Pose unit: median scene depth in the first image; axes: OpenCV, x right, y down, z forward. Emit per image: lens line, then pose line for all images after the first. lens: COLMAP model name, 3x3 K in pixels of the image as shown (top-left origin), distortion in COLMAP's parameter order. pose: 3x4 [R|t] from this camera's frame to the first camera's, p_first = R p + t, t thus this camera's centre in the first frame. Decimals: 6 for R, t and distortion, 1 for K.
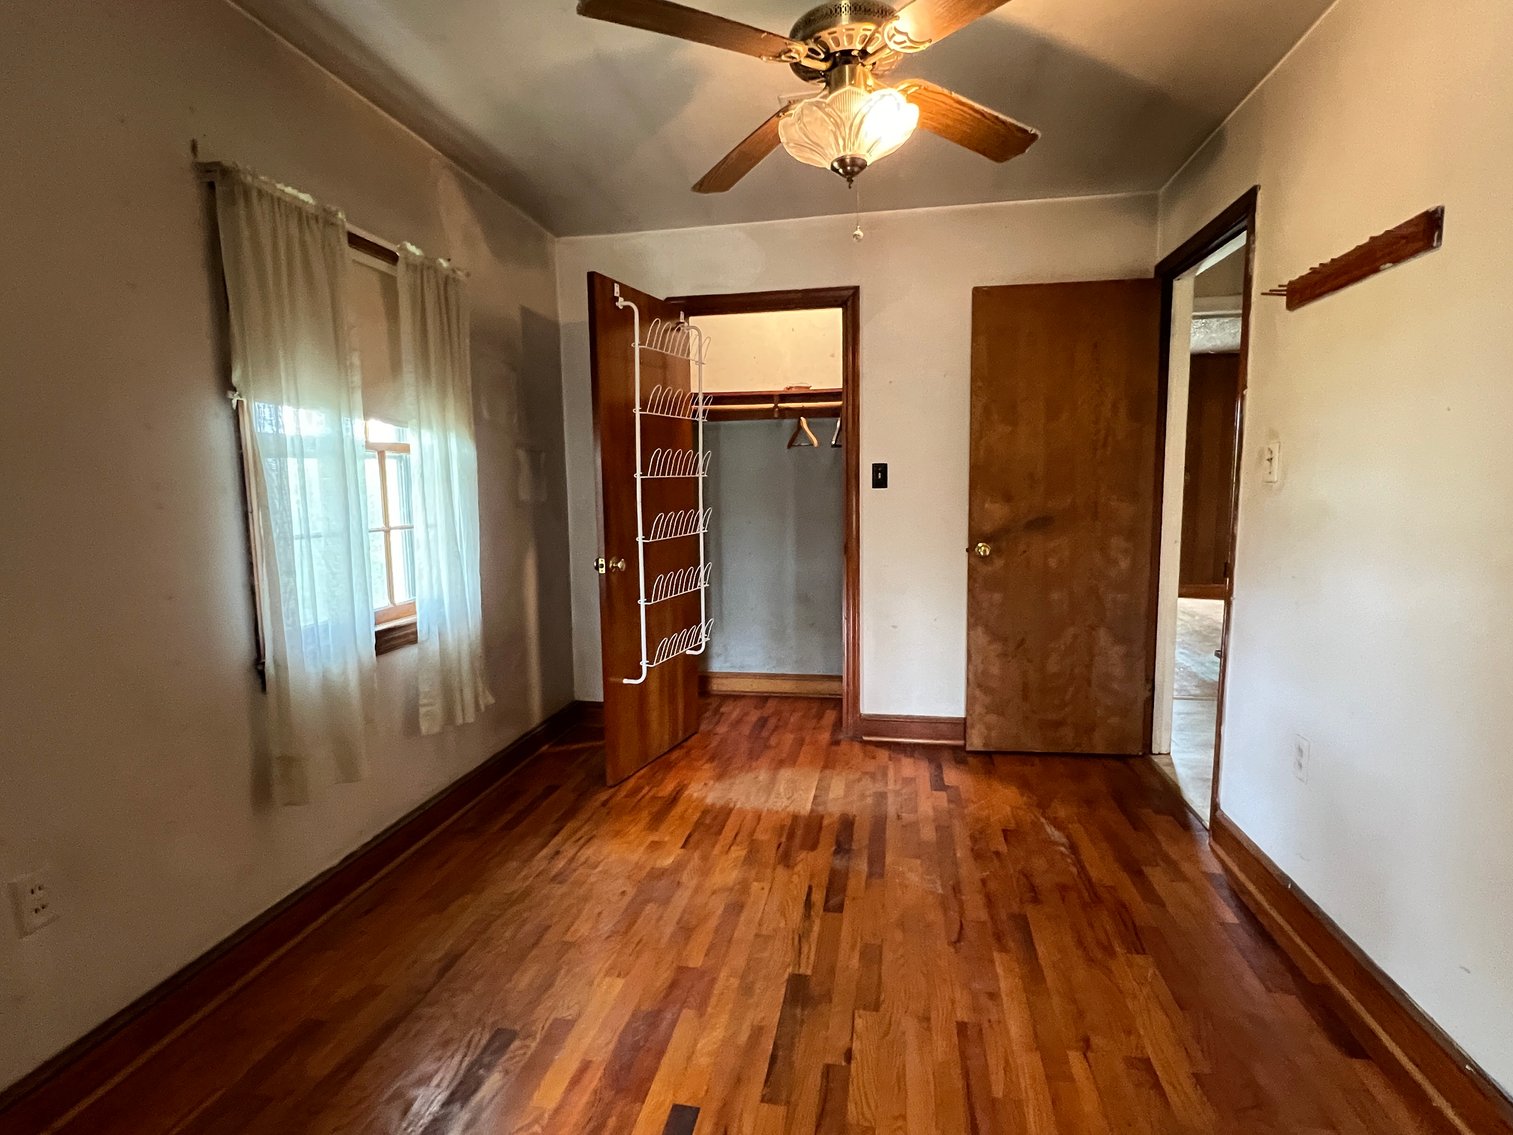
lens RADIAL K [[764.9, 0, 756.9], [0, 764.9, 571.6], [0, 0, 1]] dist [0.002021, -0.001140]
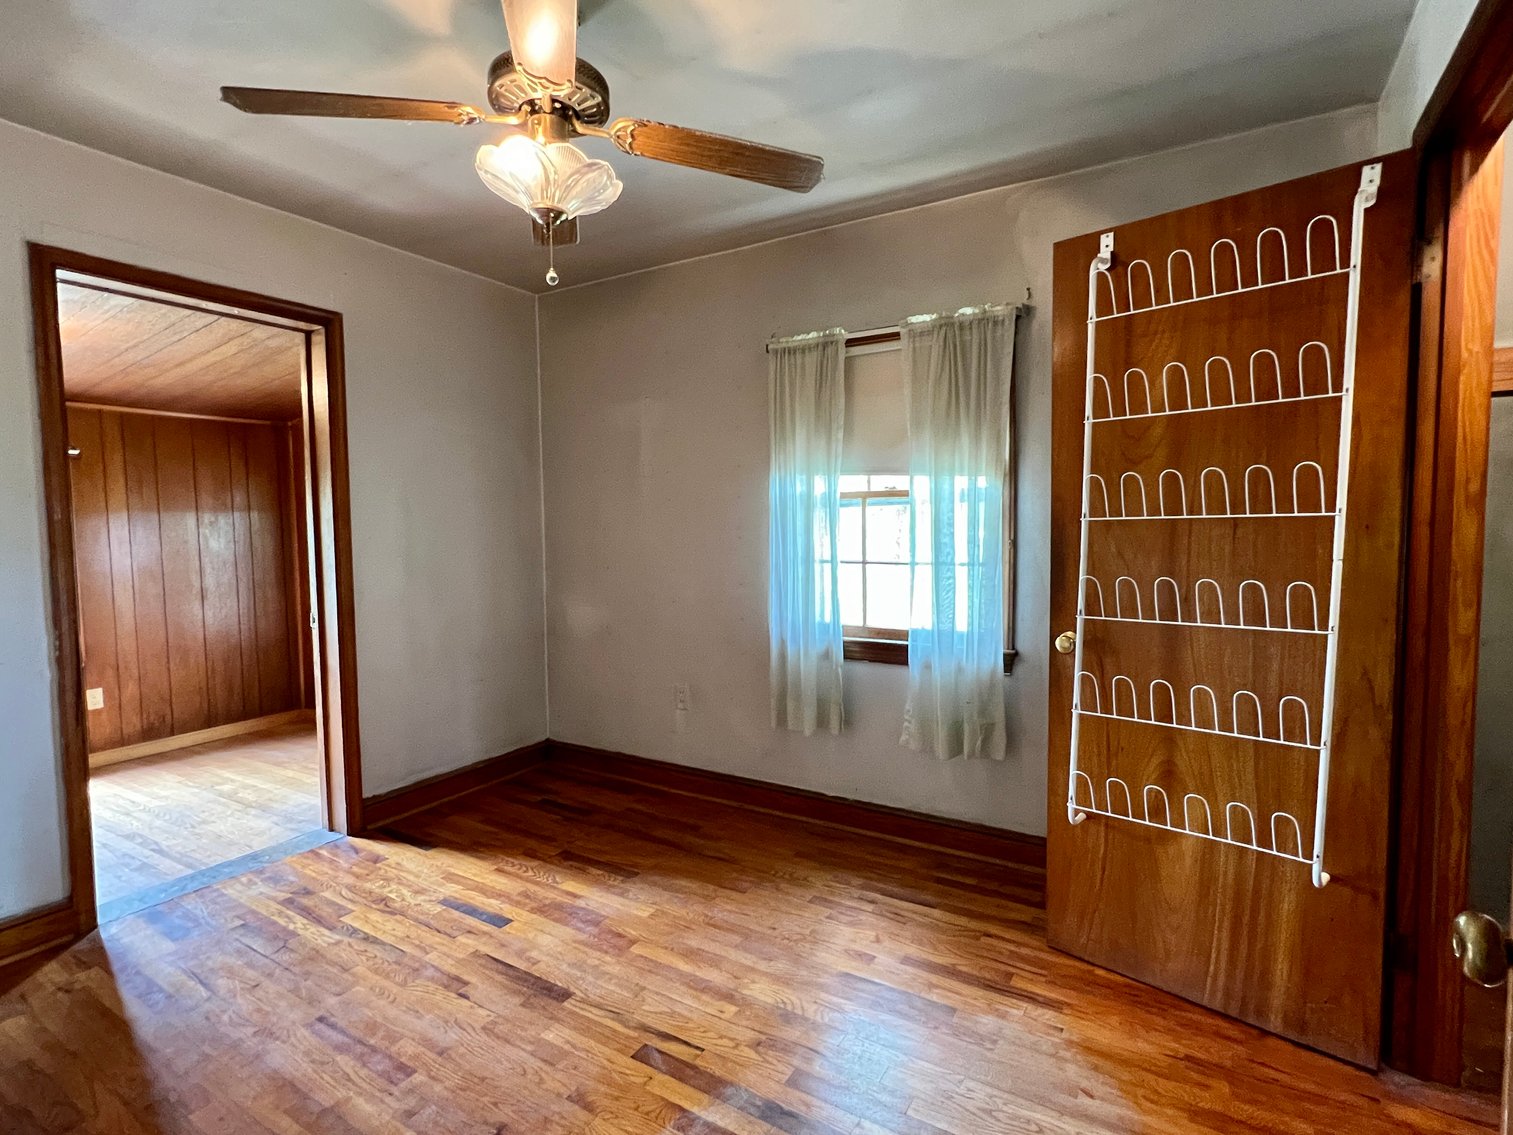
lens RADIAL K [[764.9, 0, 752.2], [0, 764.9, 566.4], [0, 0, 1]] dist [0.002021, -0.001140]
pose [[-0.372609, 0.070376, -0.925316, 0.774428], [-0.091124, 0.989527, 0.111954, -0.177606], [0.923504, 0.126033, -0.362294, 1.329632]]
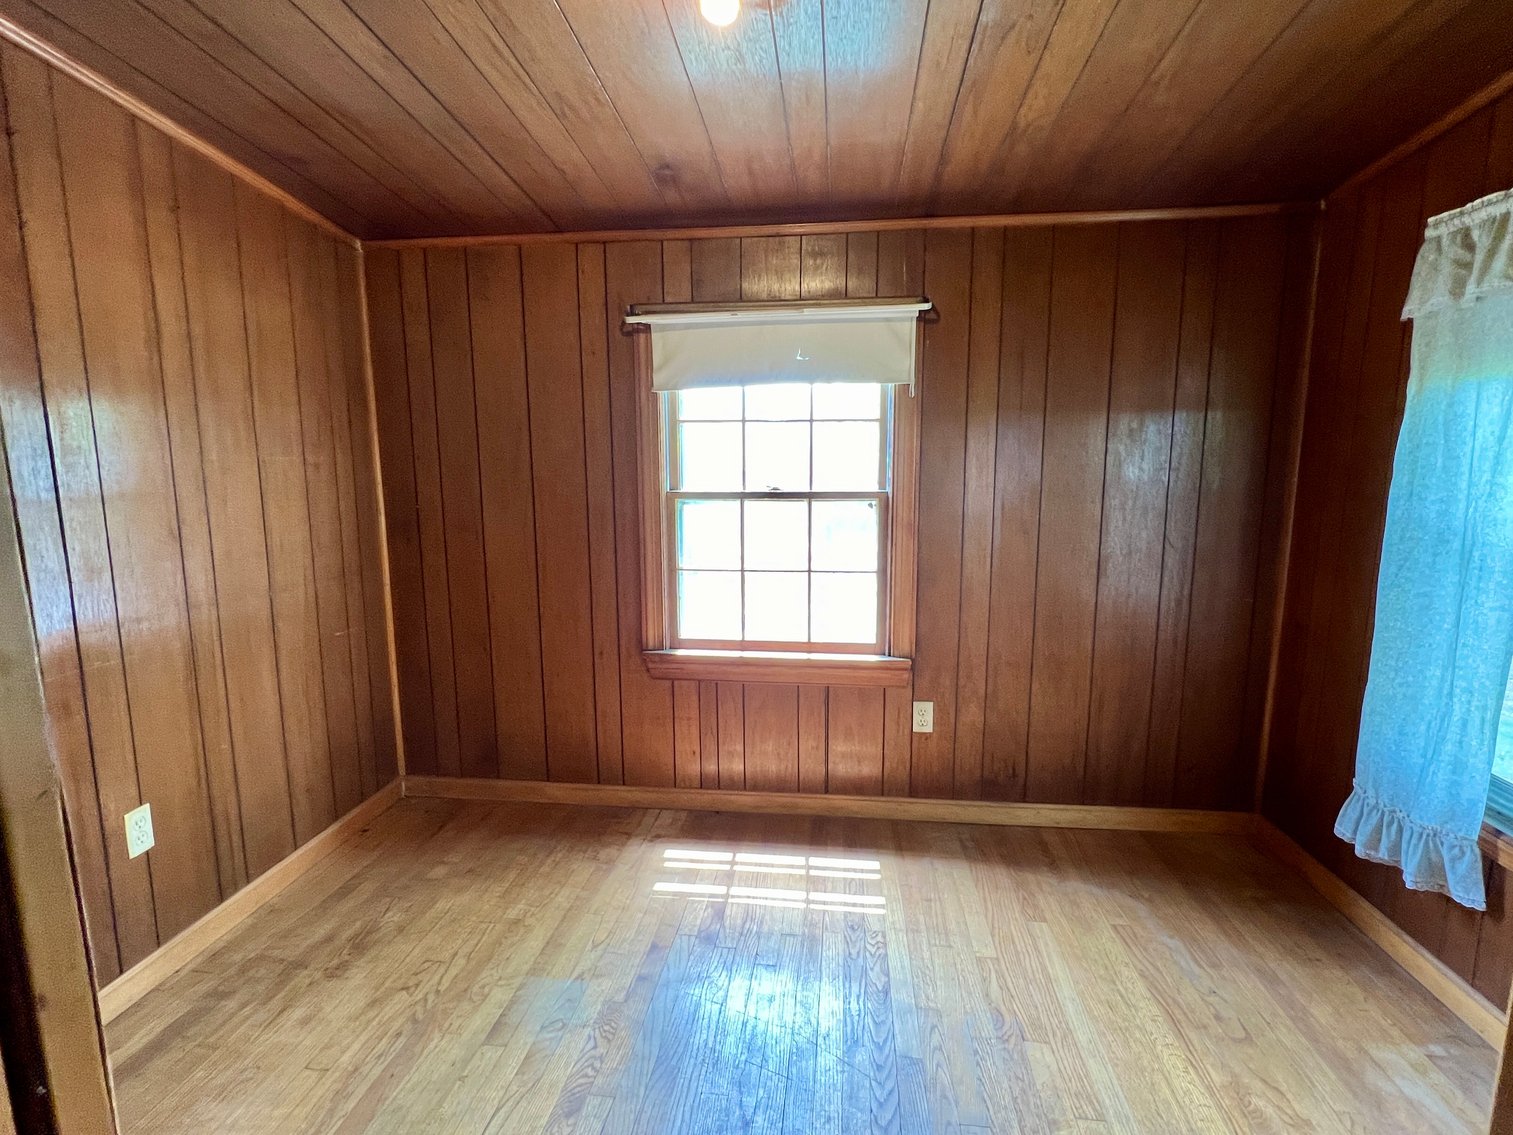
lens RADIAL K [[764.9, 0, 751.9], [0, 764.9, 556.6], [0, 0, 1]] dist [0.002021, -0.001140]
pose [[-0.997365, 0.027178, -0.067261, 0.549459], [0.007987, 0.962674, 0.270547, -0.142138], [0.072103, 0.269296, -0.960354, 1.015649]]
